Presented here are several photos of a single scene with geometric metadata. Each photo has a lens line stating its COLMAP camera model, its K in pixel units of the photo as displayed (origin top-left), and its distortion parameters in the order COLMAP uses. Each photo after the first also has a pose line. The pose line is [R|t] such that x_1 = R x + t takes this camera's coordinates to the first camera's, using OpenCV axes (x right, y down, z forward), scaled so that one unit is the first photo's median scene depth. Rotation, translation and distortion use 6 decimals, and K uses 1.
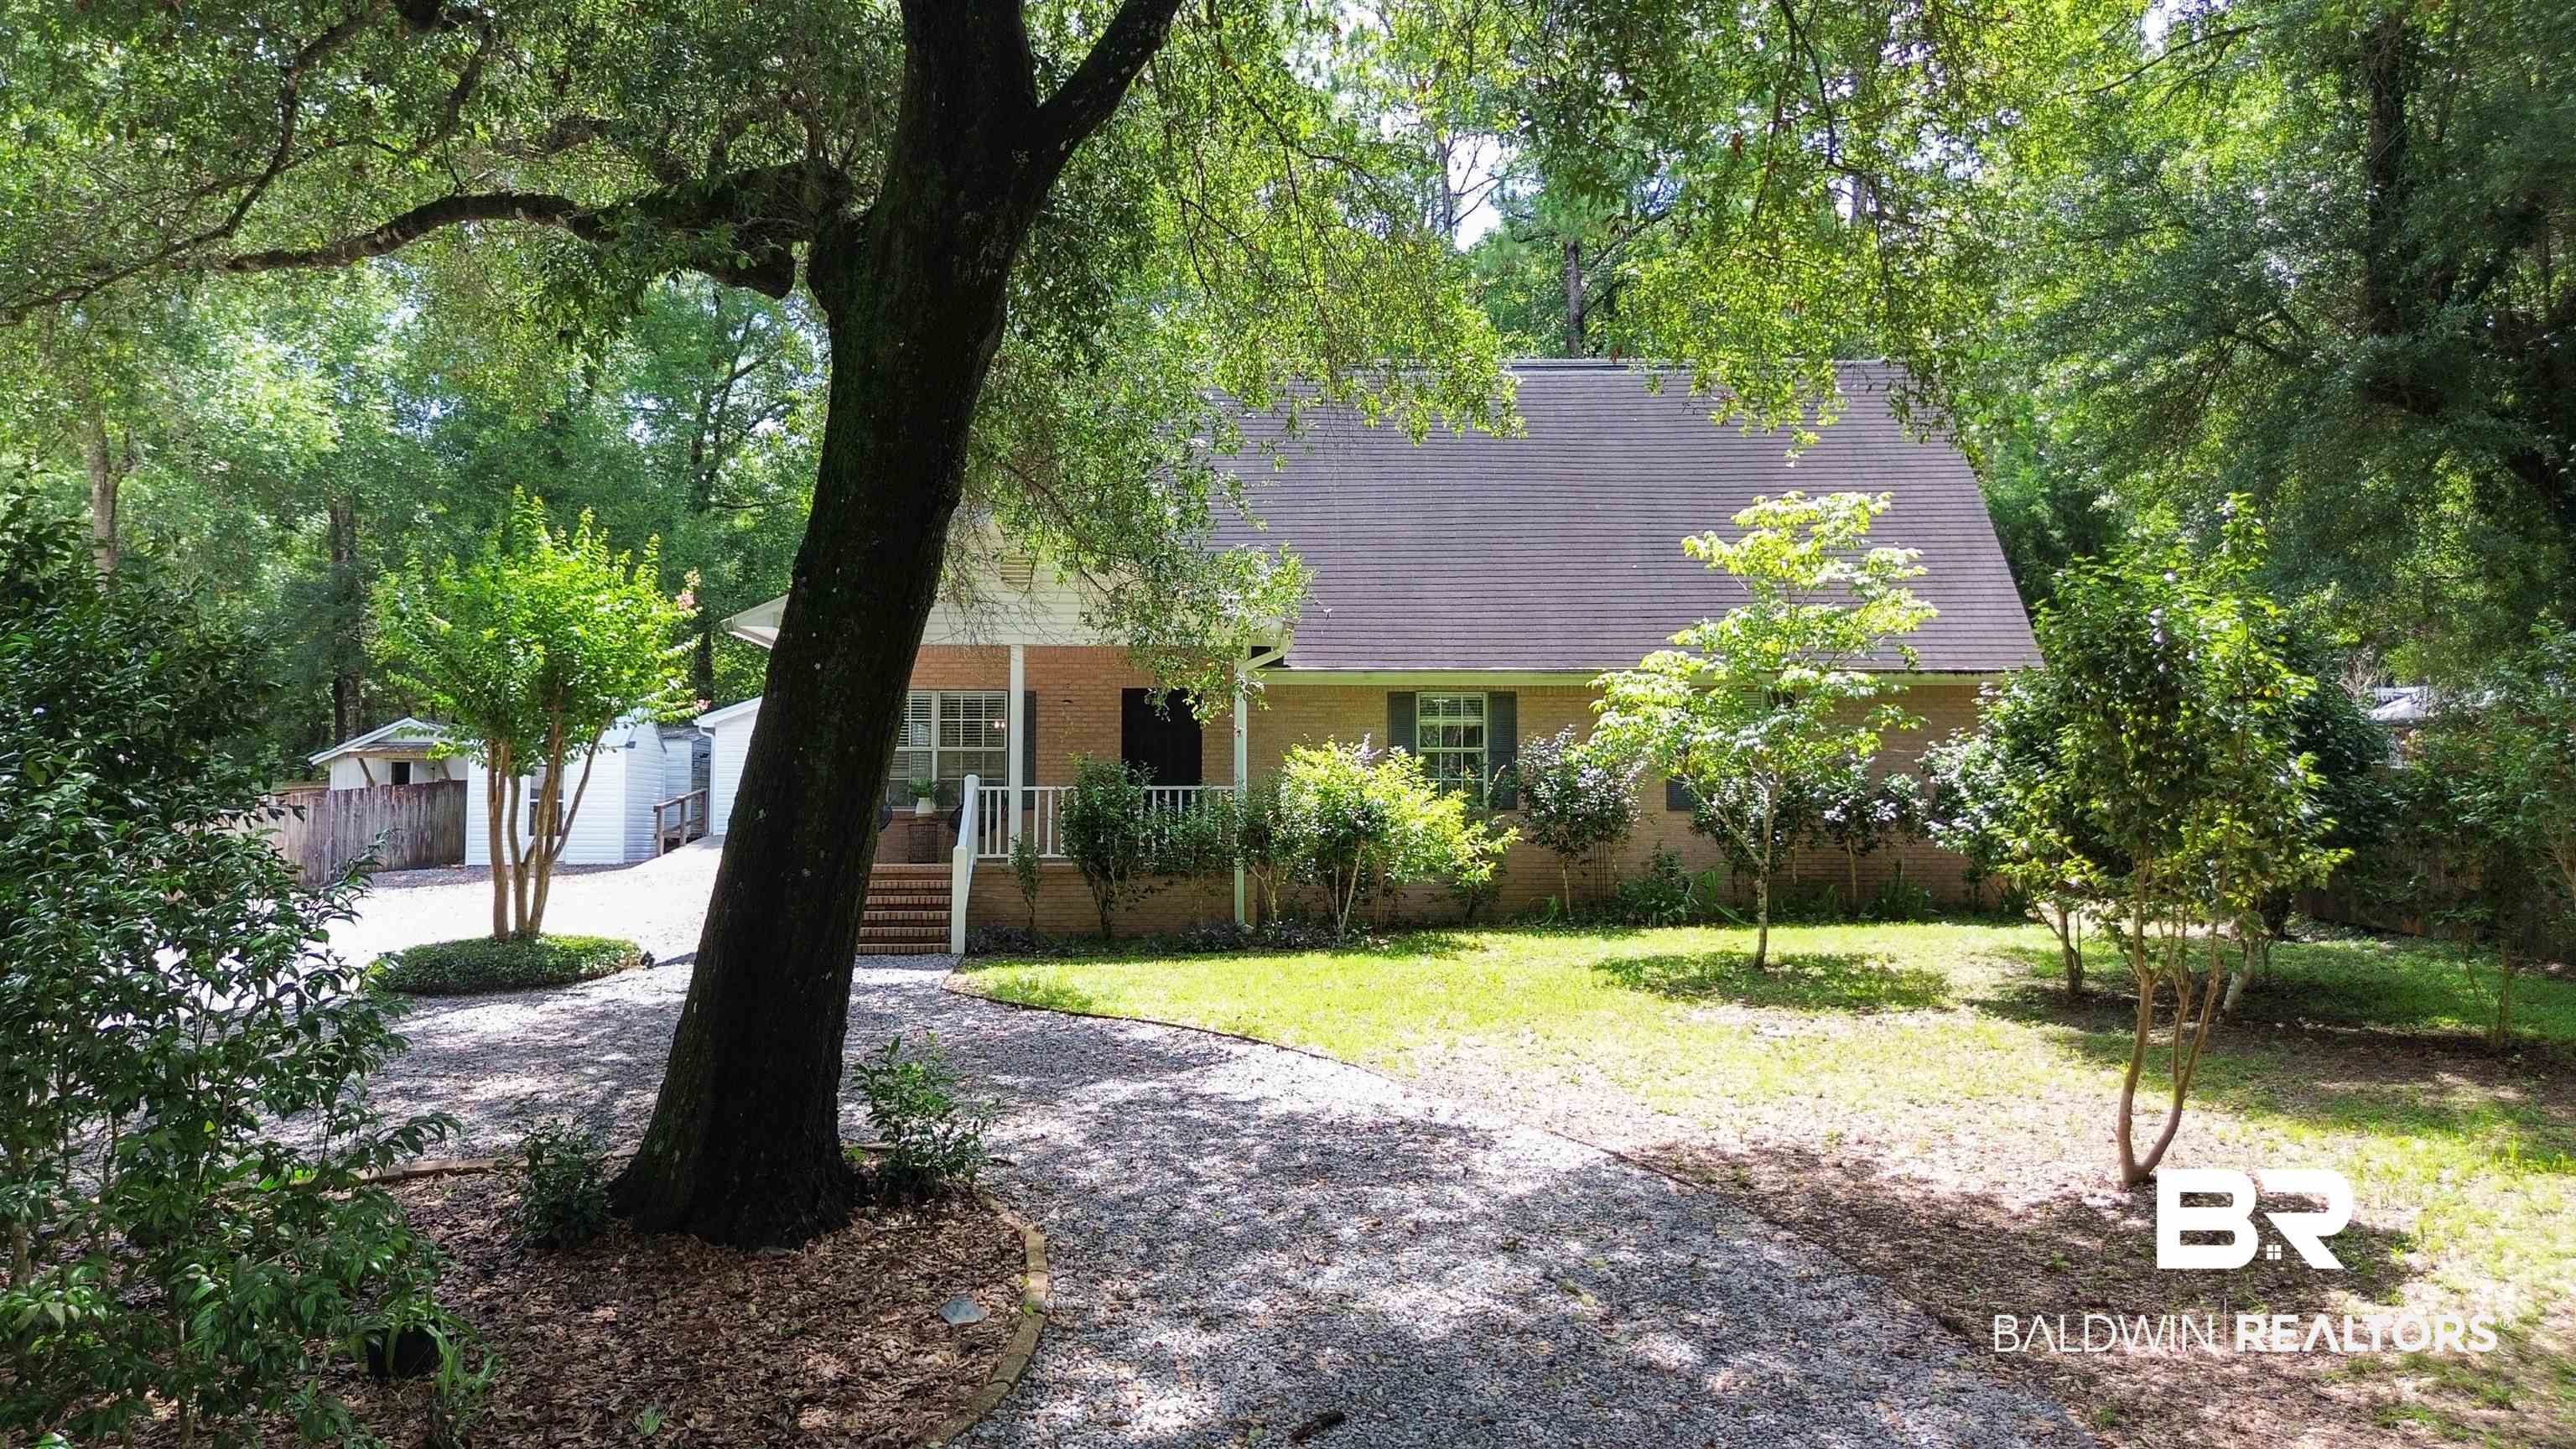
lens RADIAL K [[1815.1, 0, 1288.0], [0, 1815.1, 724.5], [0, 0, 1]] dist [0.003972, 0.000124]
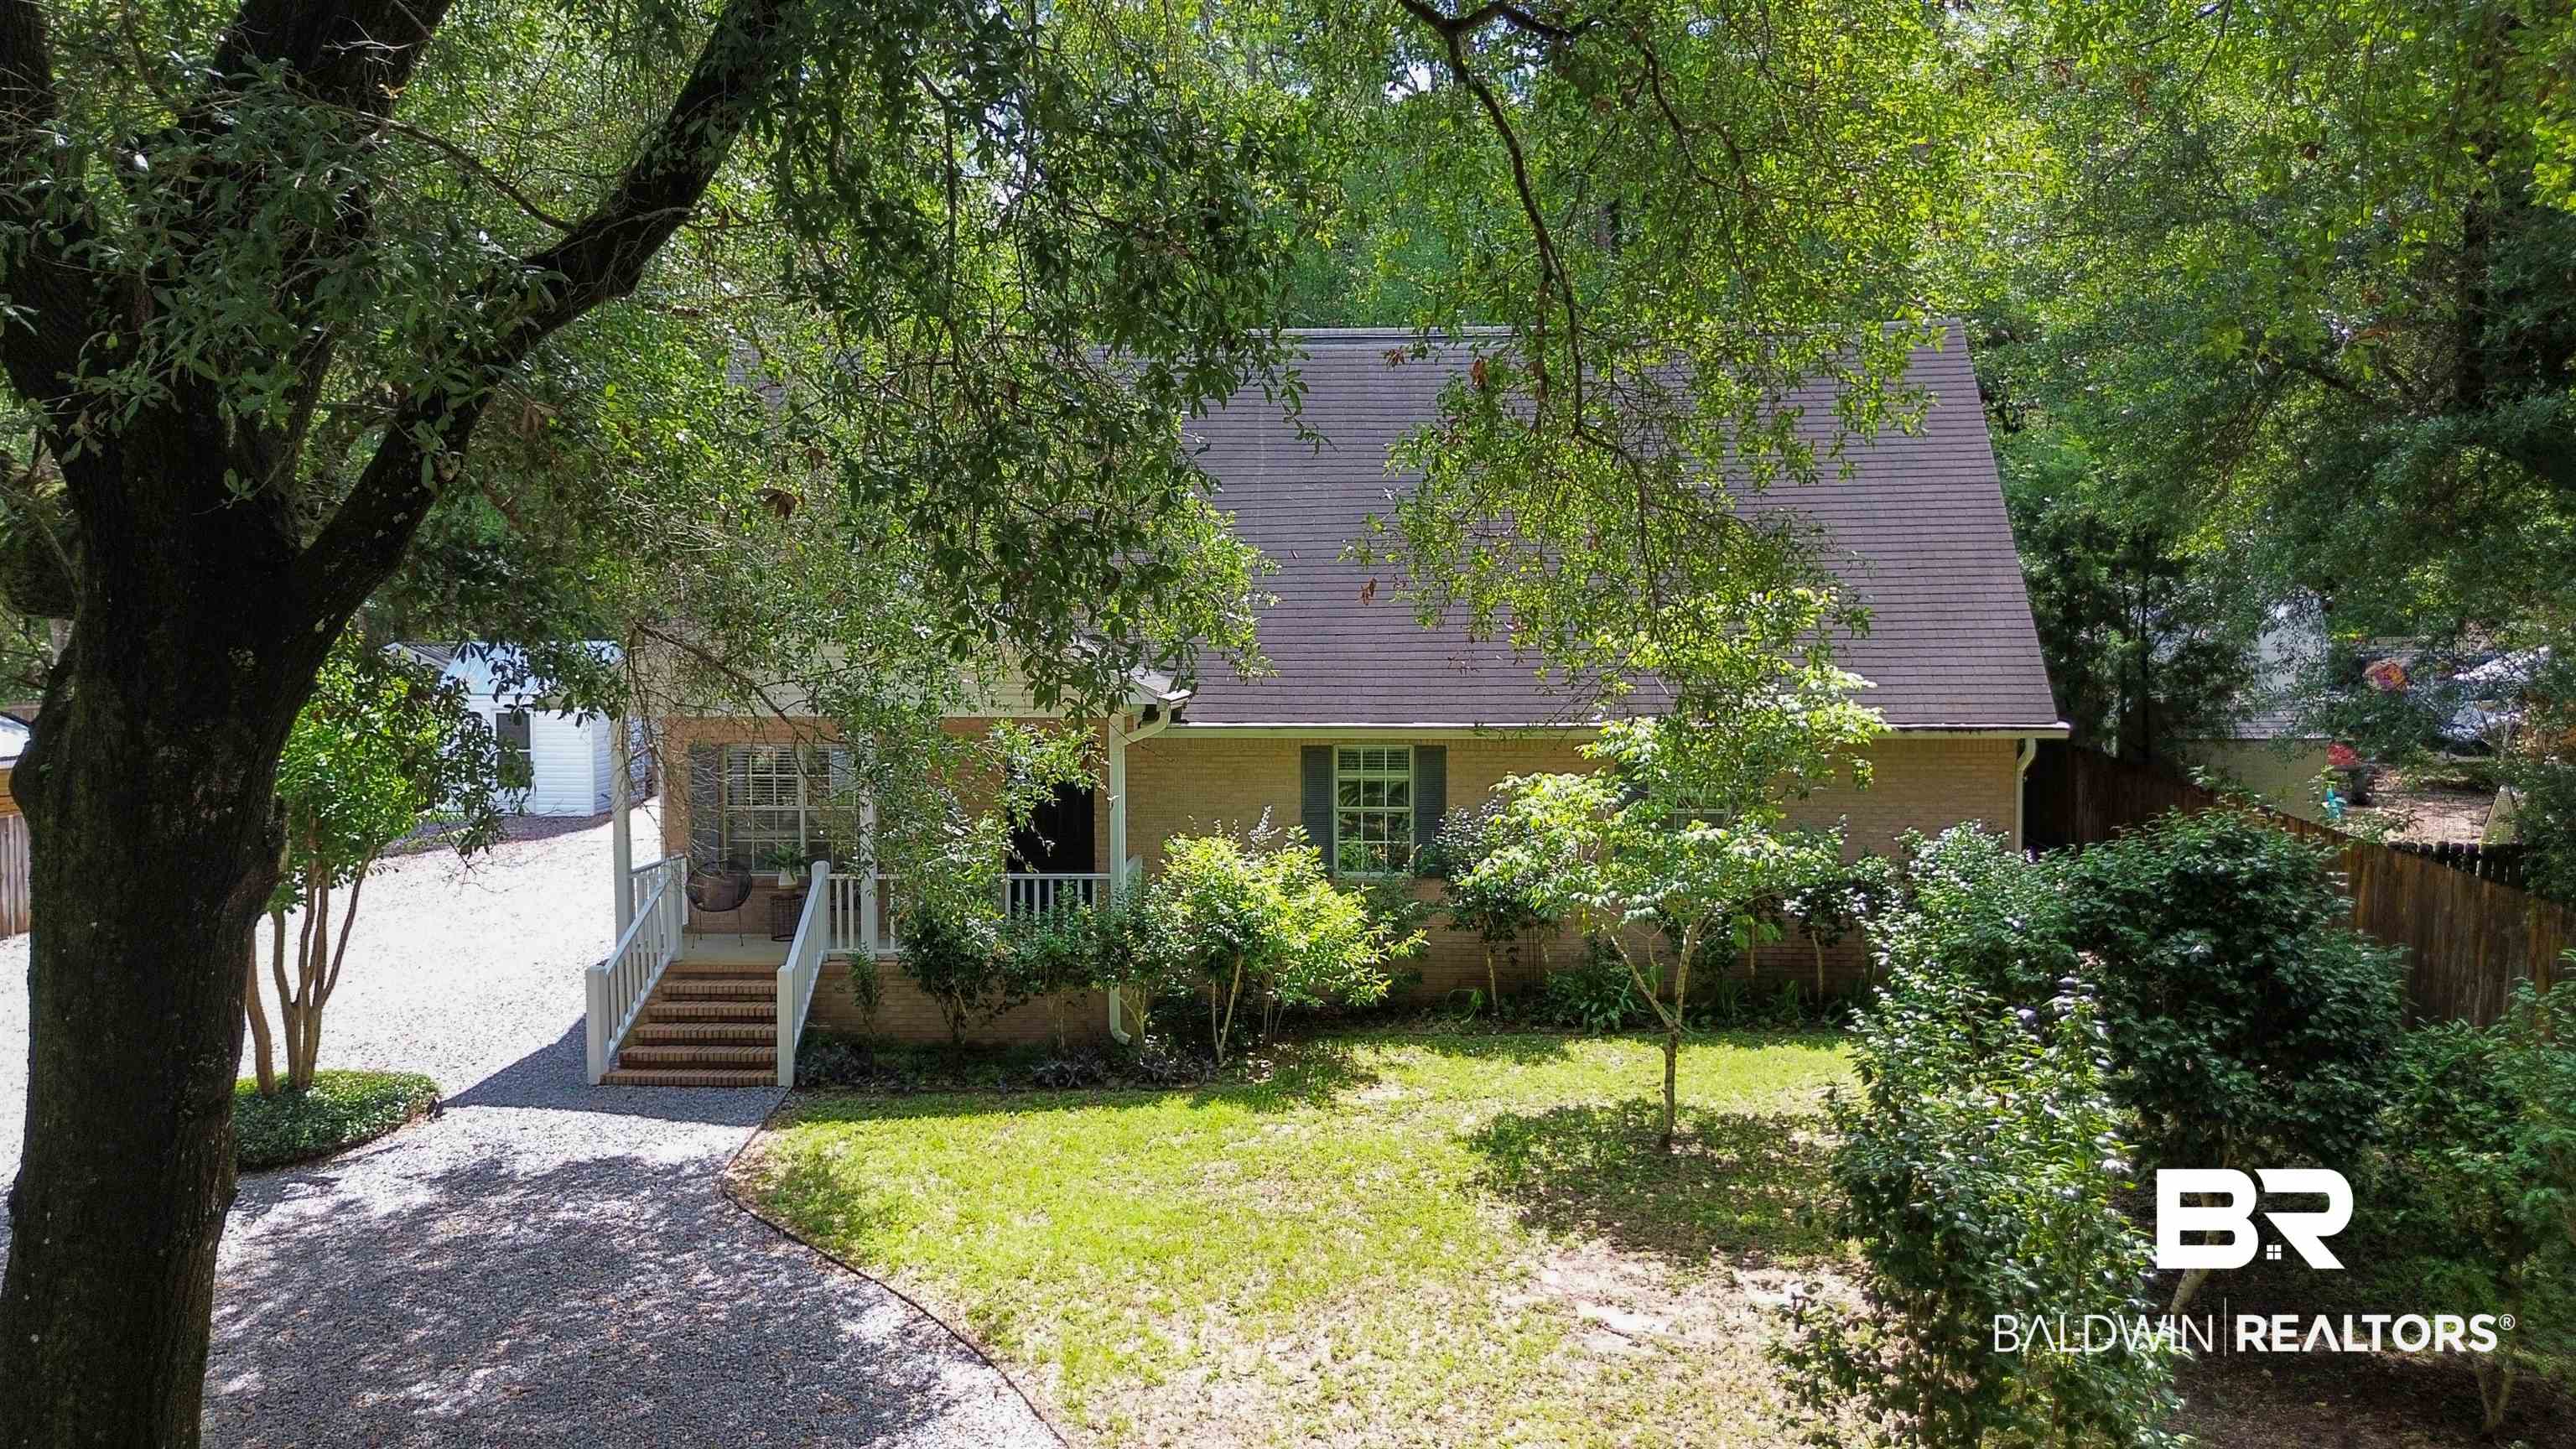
lens RADIAL K [[1824.1, 0, 1288.0], [0, 1824.1, 724.5], [0, 0, 1]] dist [-0.006833, -0.002307]
pose [[0.998332, -0.000171, -0.057741, 0.111004], [0.006347, 0.994261, 0.106795, -0.136822], [0.057392, -0.106983, 0.992603, 0.126006]]
